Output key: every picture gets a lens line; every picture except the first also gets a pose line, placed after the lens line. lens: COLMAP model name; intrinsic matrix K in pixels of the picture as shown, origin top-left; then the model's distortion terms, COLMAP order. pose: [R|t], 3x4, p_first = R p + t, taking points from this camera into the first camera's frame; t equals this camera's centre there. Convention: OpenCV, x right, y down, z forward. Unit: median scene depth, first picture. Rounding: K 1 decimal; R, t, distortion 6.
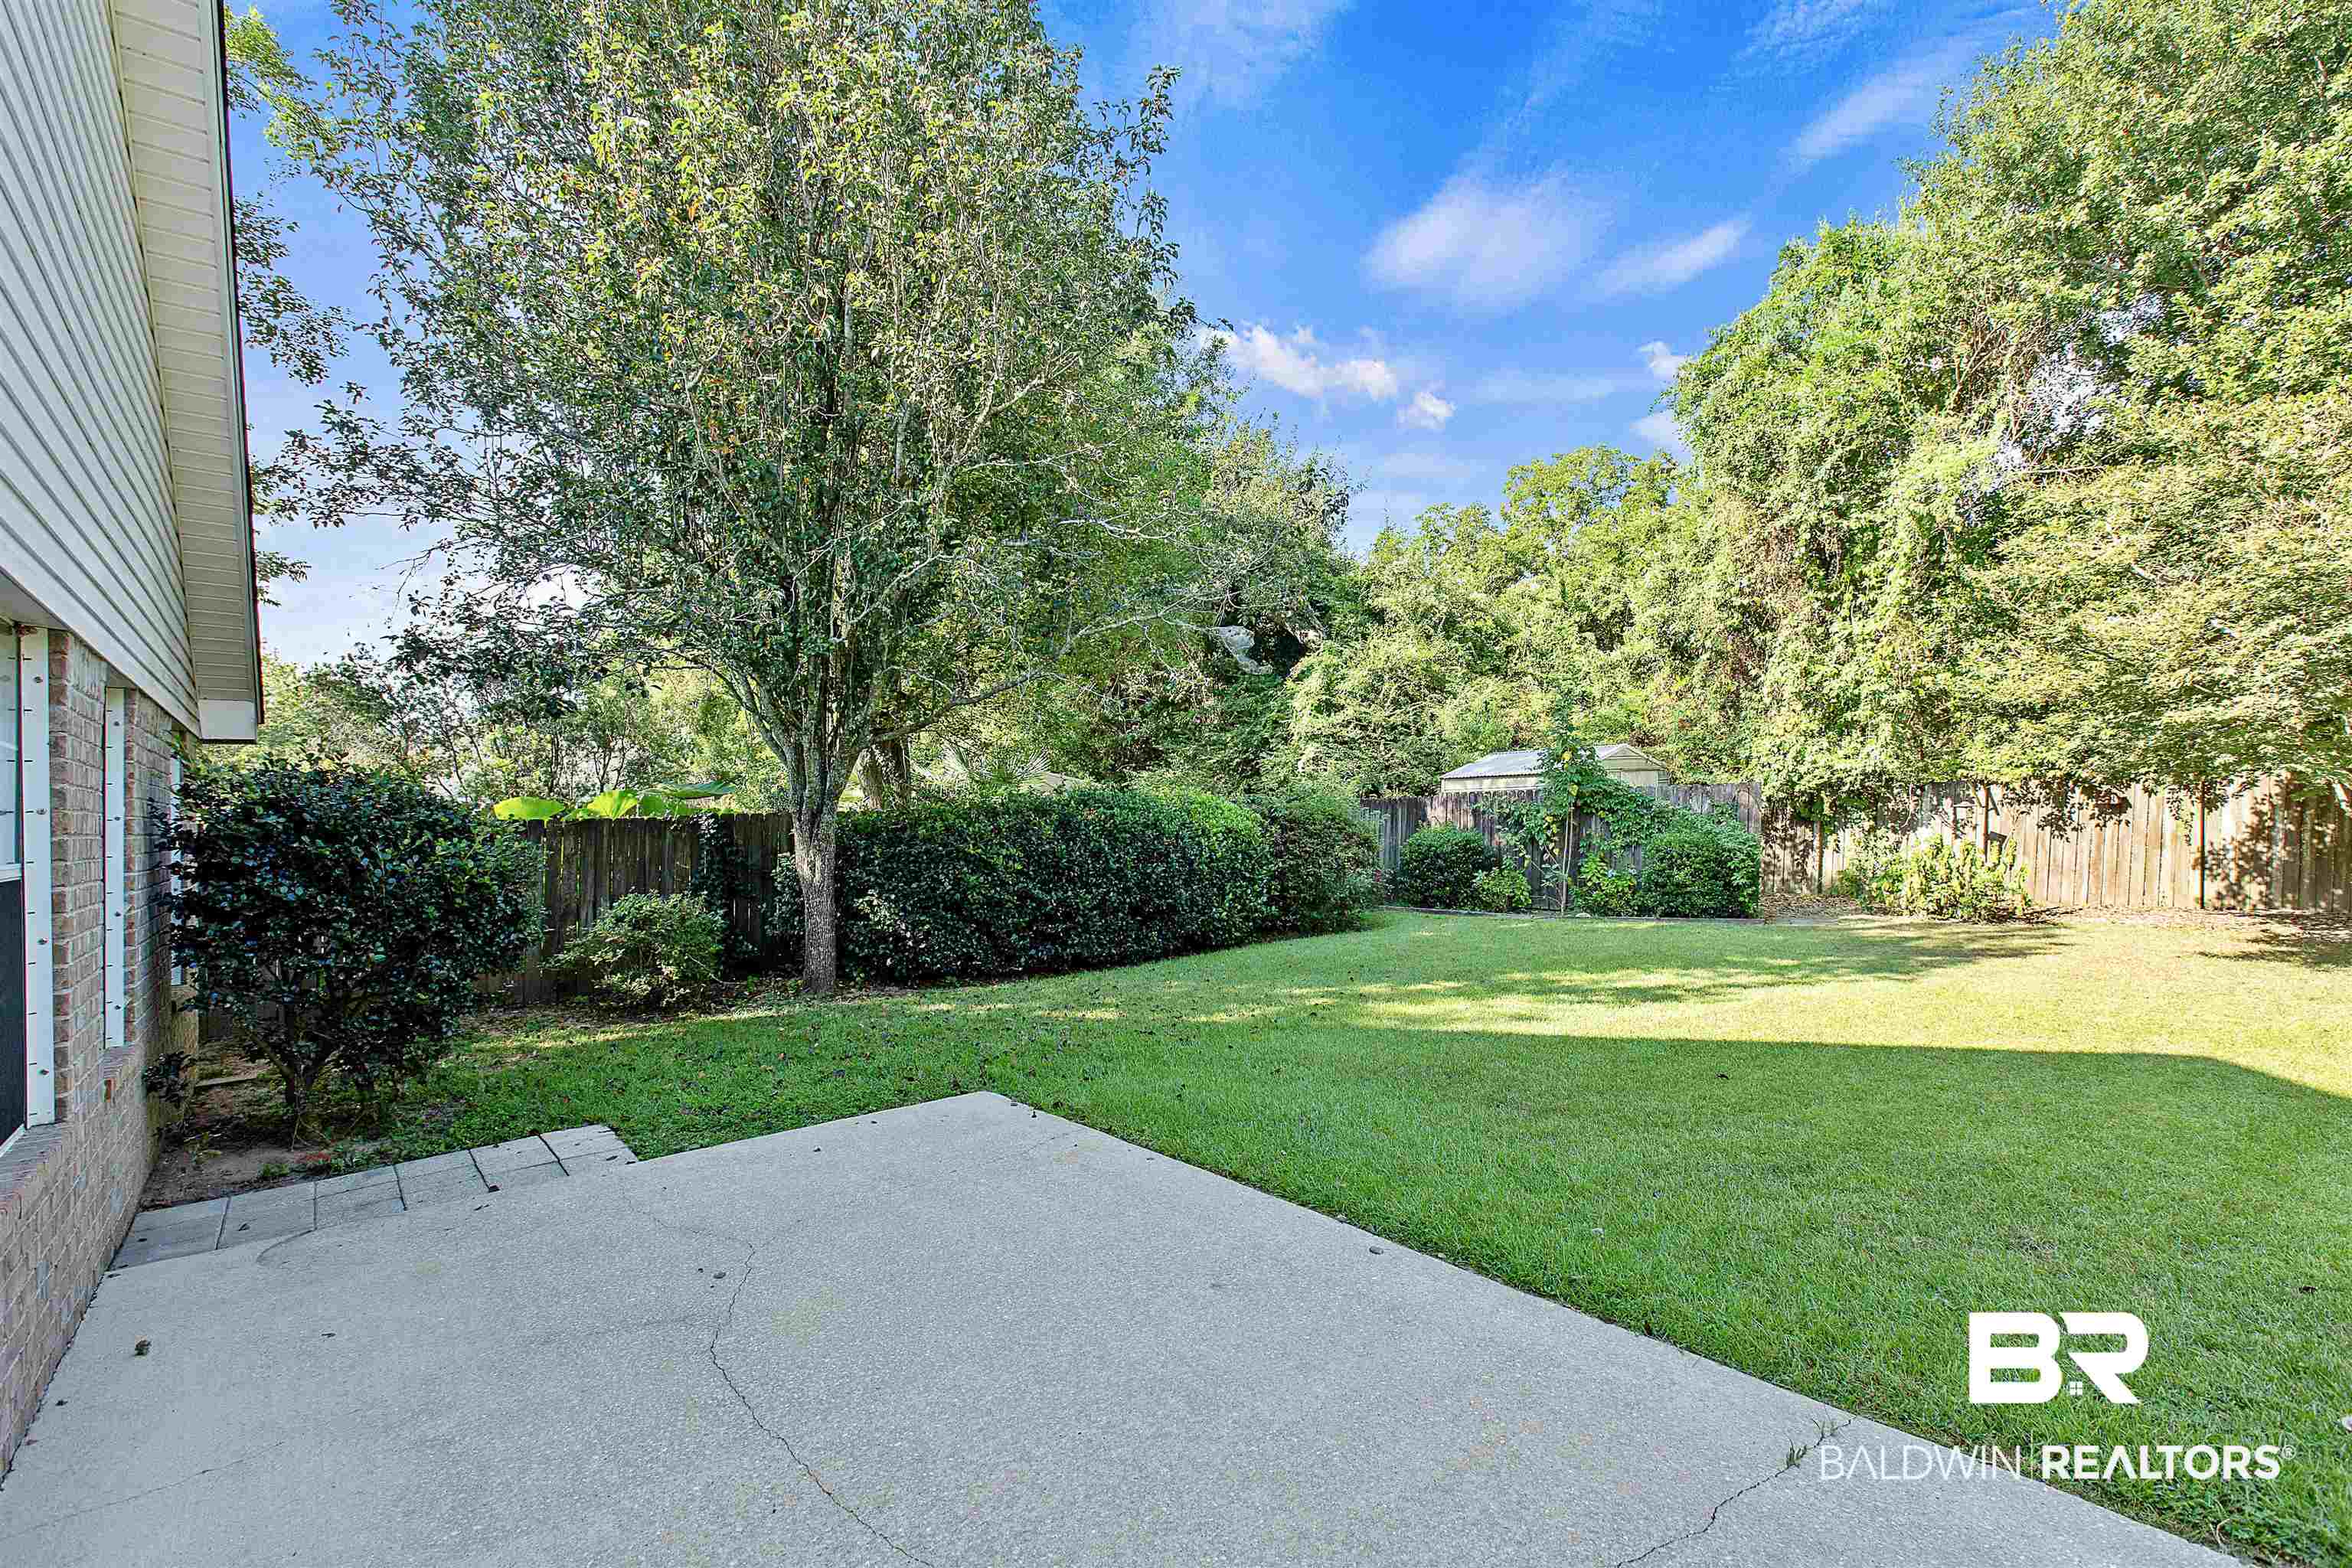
lens RADIAL K [[1082.7, 0, 1166.8], [0, 1082.7, 812.4], [0, 0, 1]] dist [-0.002594, -0.000578]
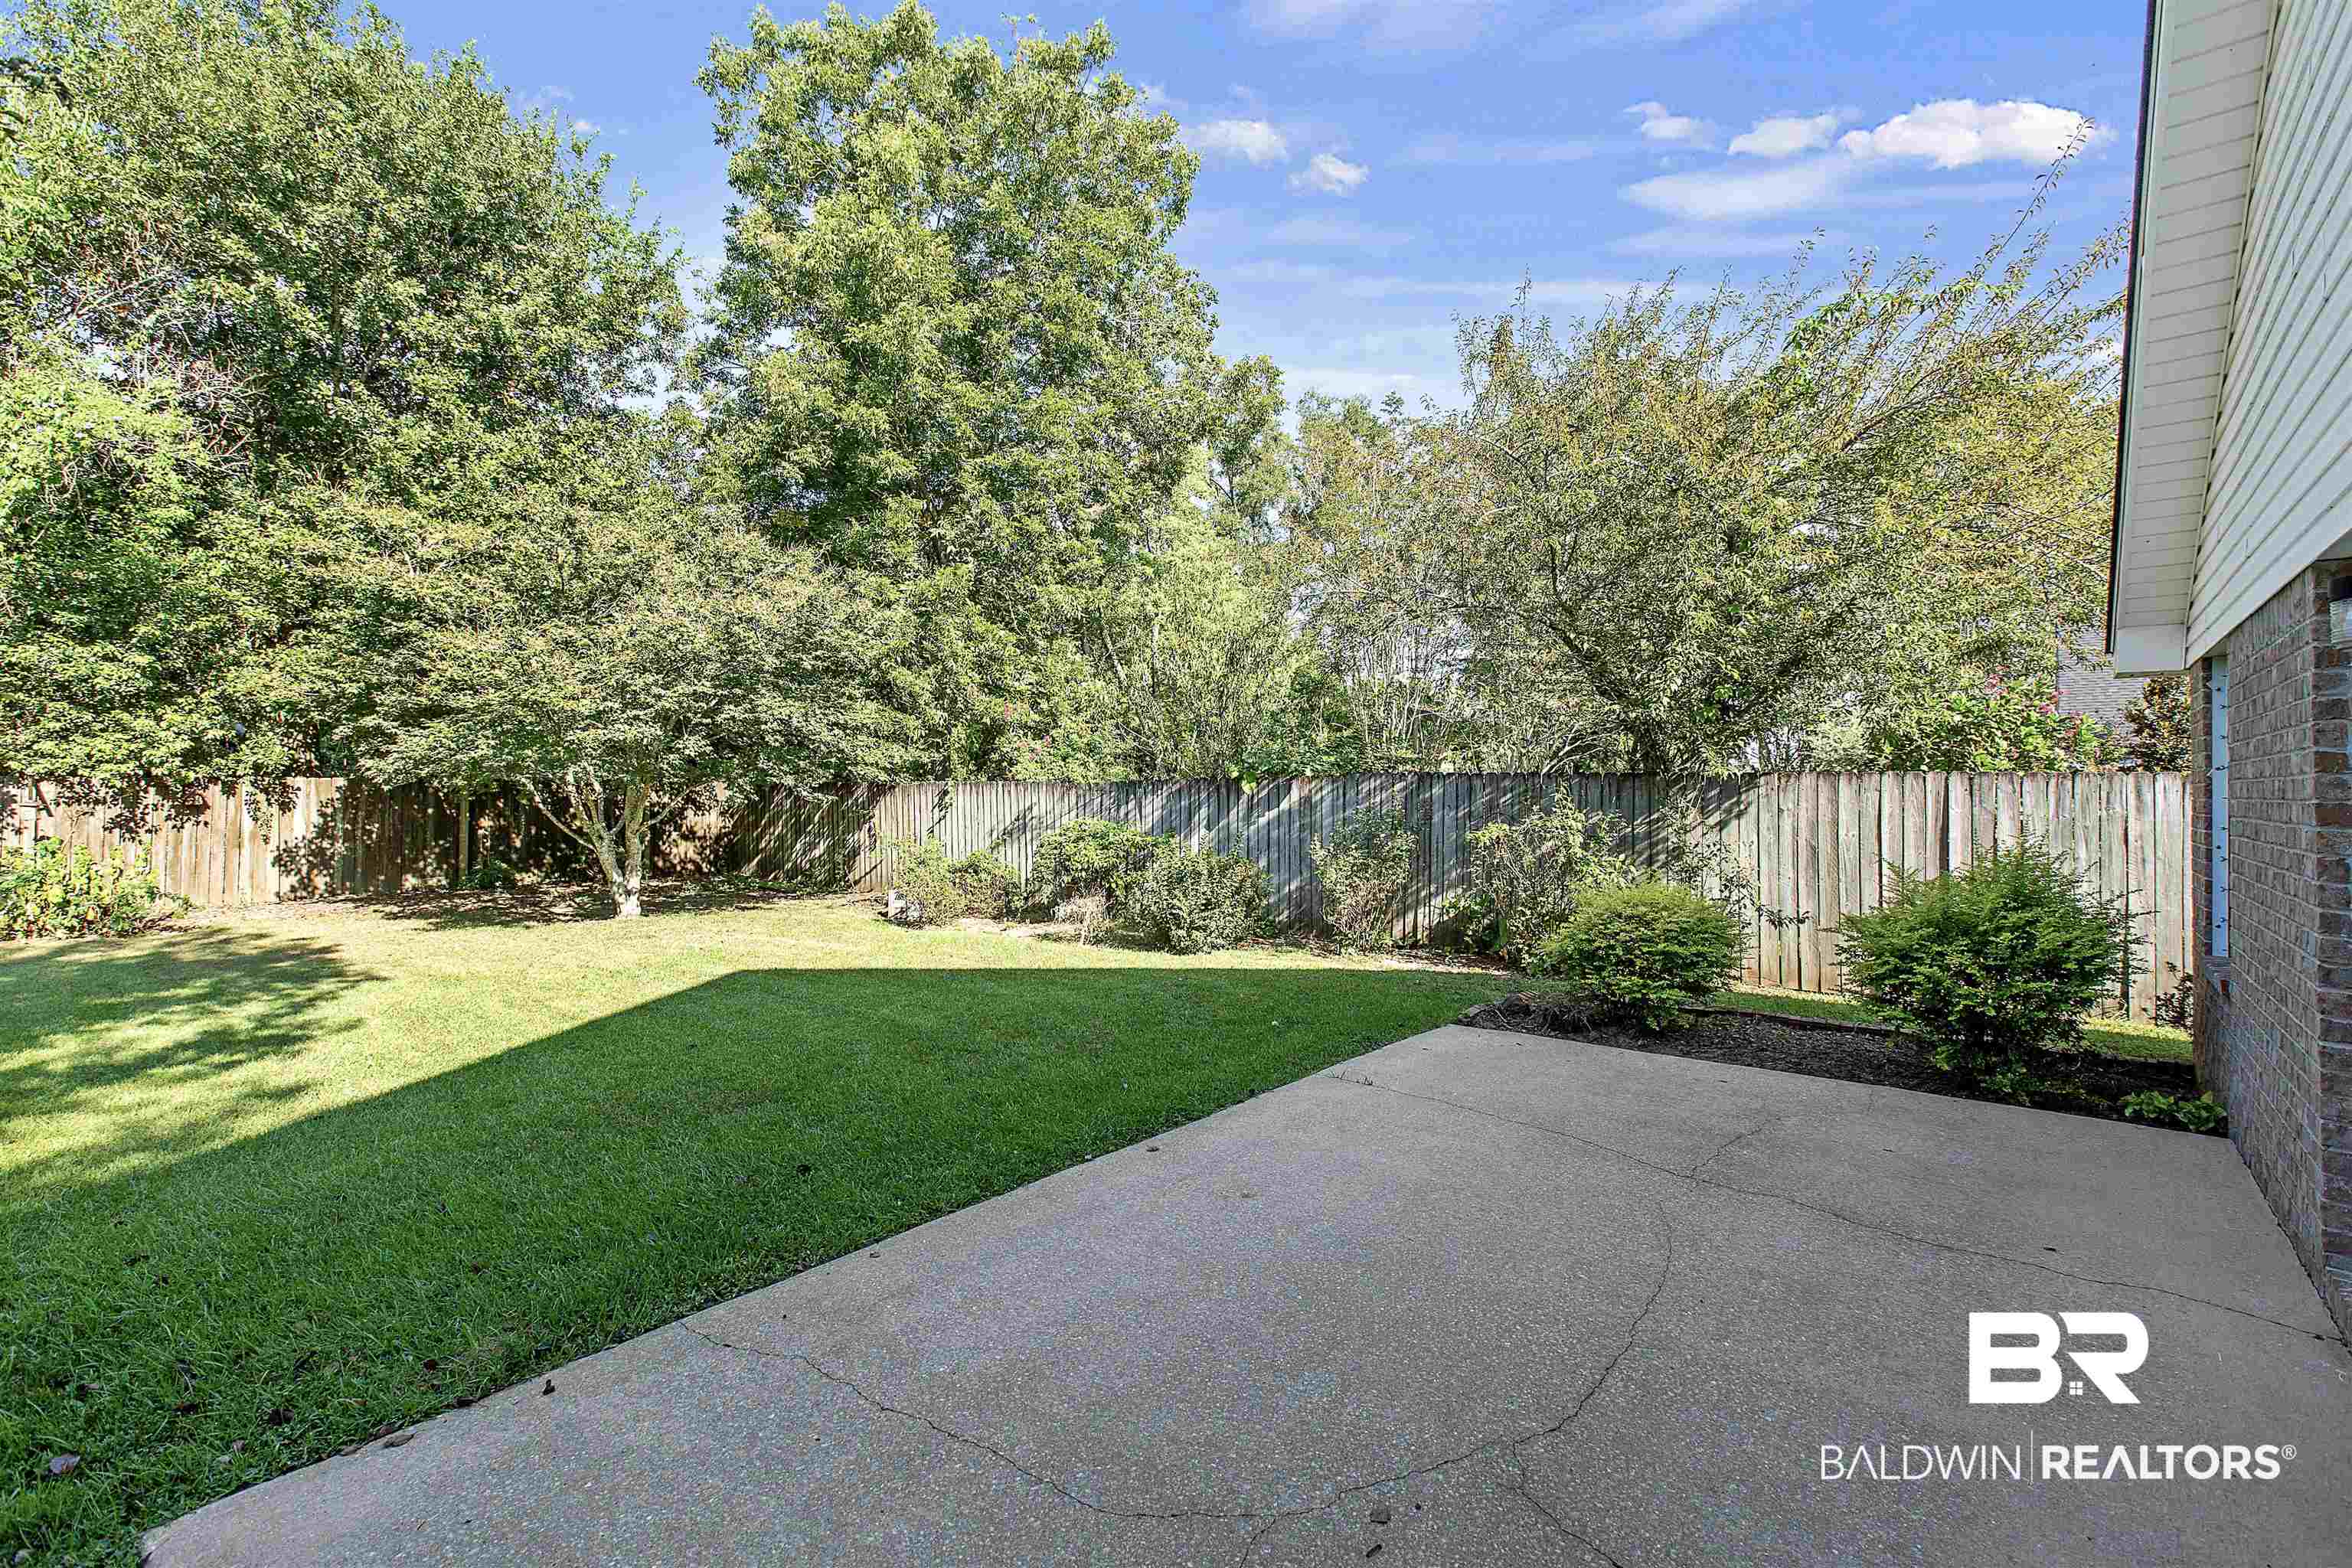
lens RADIAL K [[1073.3, 0, 1150.1], [0, 1073.3, 786.0], [0, 0, 1]] dist [0.001815, -0.000481]
pose [[-0.206254, 0.032463, 0.977960, -0.244983], [0.004433, 0.999470, -0.032242, 0.009263], [-0.978488, -0.002315, -0.206289, 0.308916]]
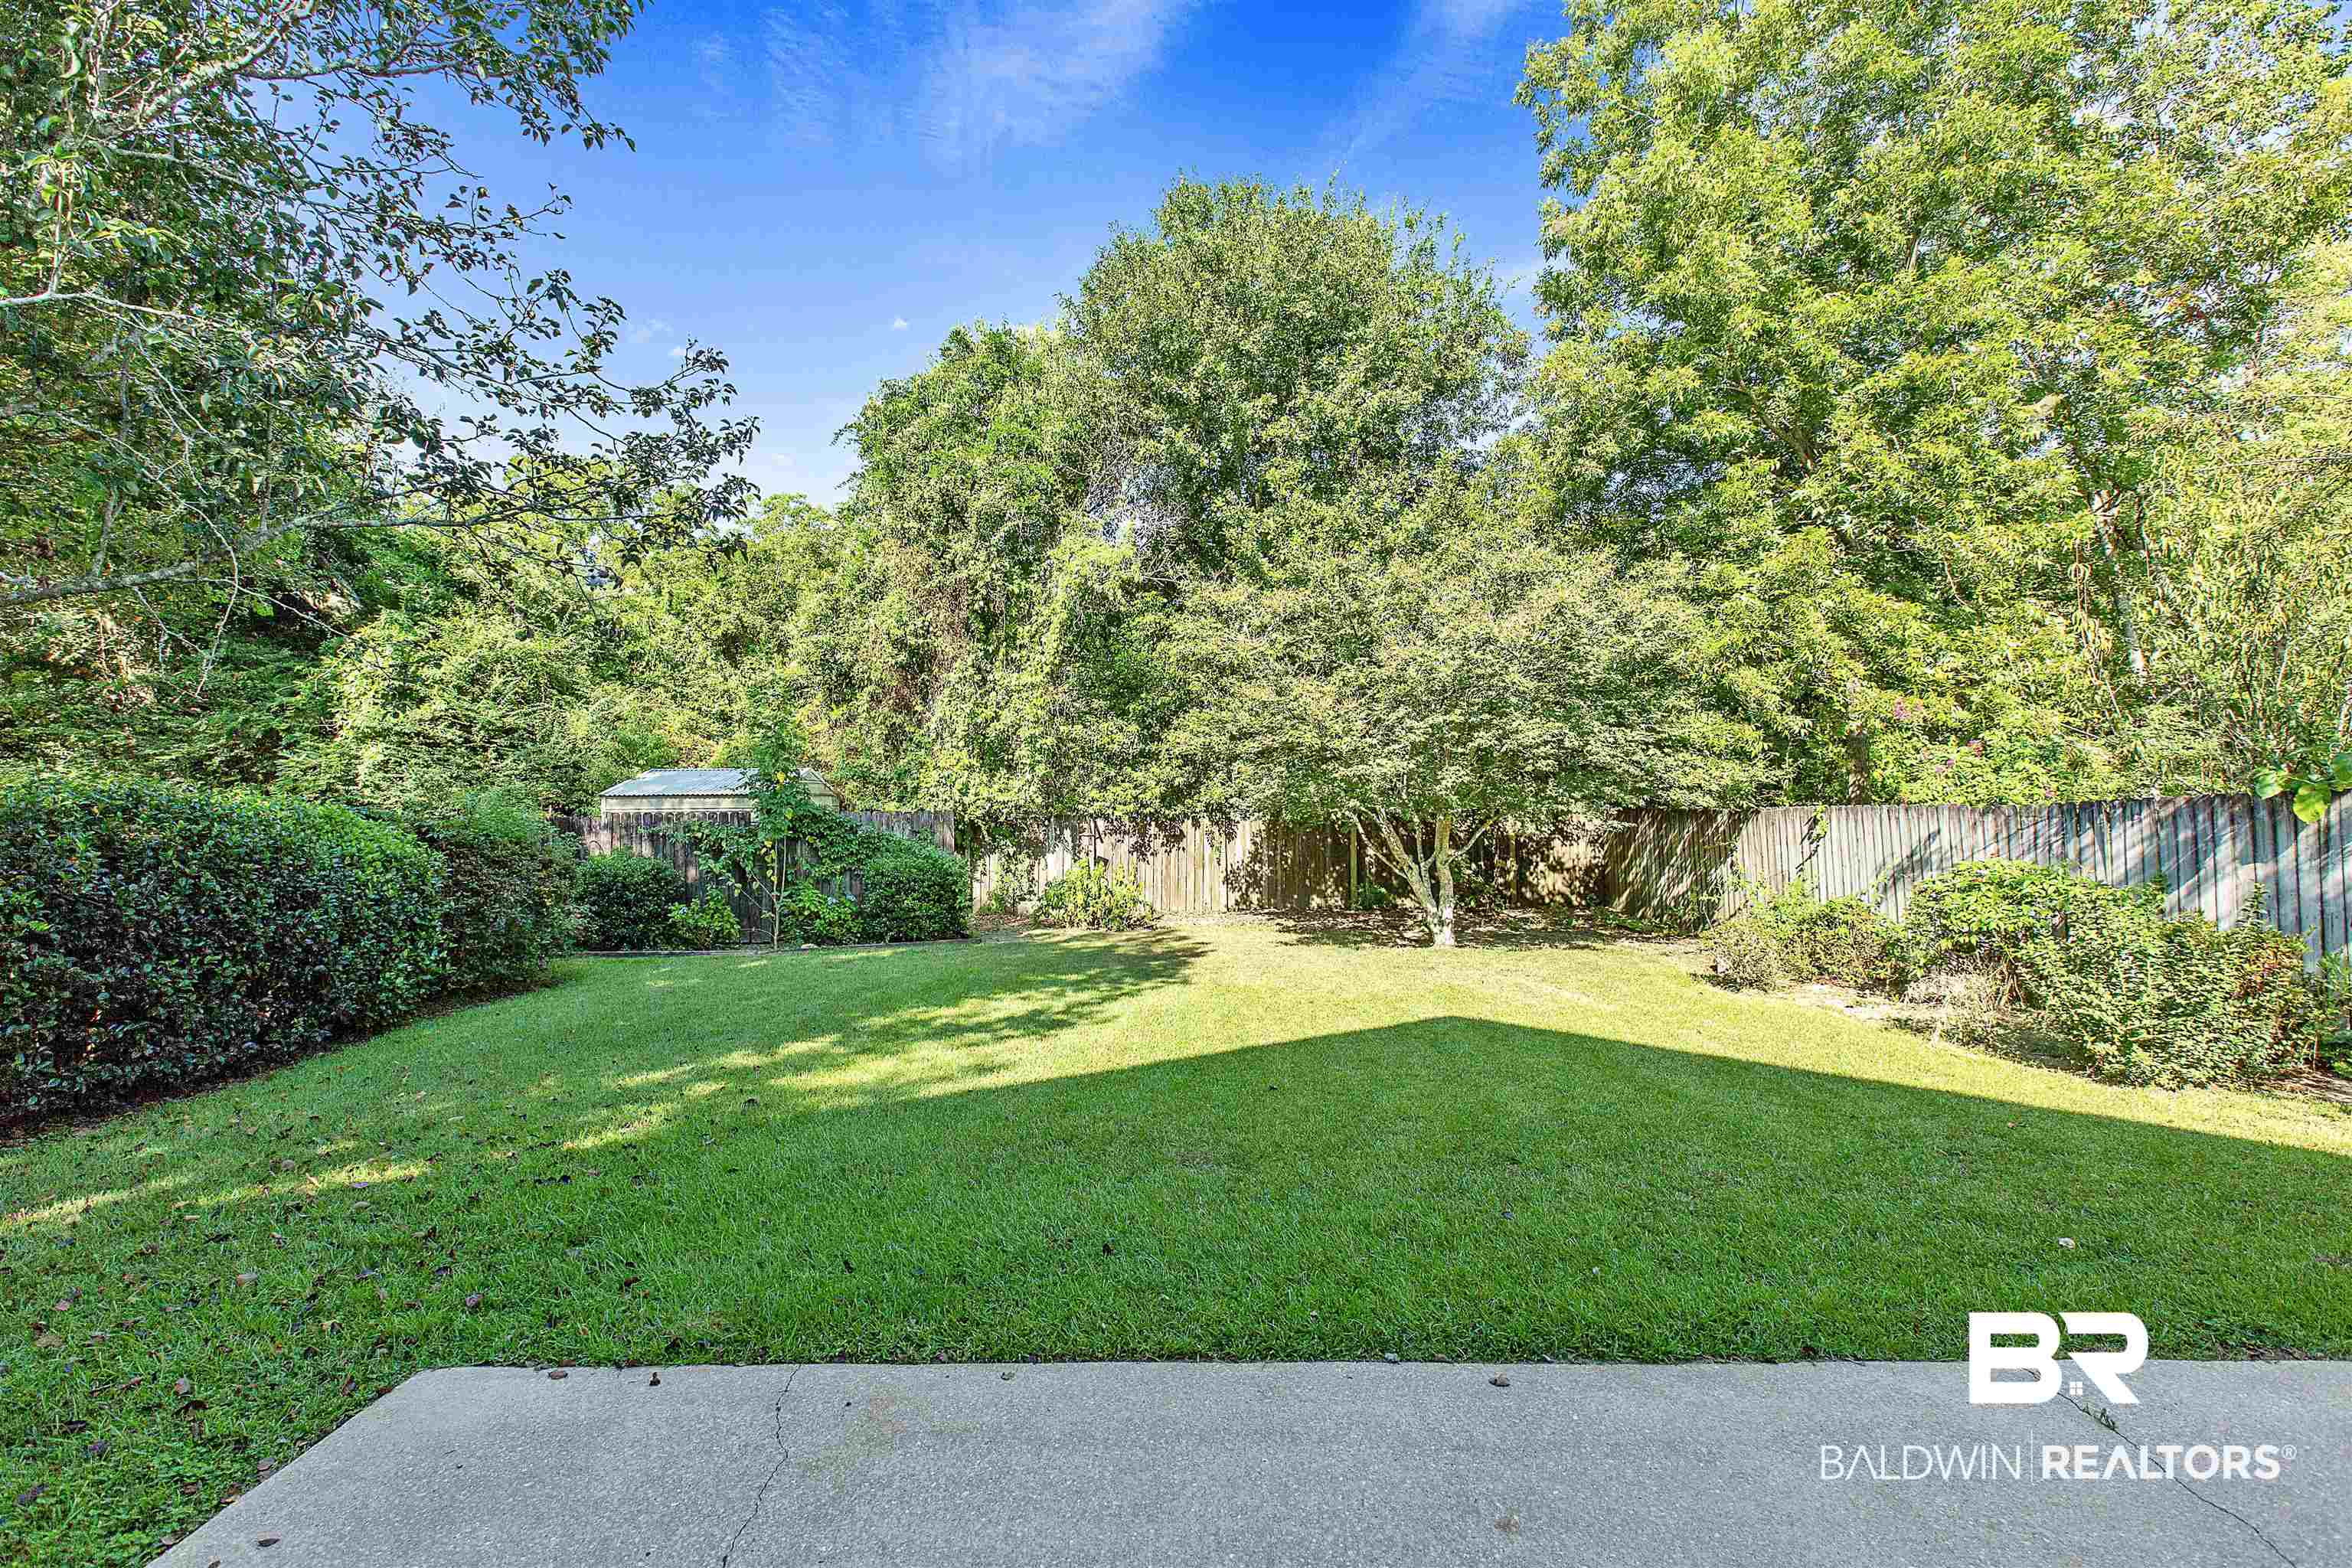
lens RADIAL K [[1073.3, 0, 1150.1], [0, 1073.3, 786.0], [0, 0, 1]] dist [0.001815, -0.000481]
pose [[0.633791, 0.047700, 0.772032, -0.145519], [-0.007928, 0.998445, -0.055181, 0.004470], [-0.773464, 0.028853, 0.633183, 0.170784]]
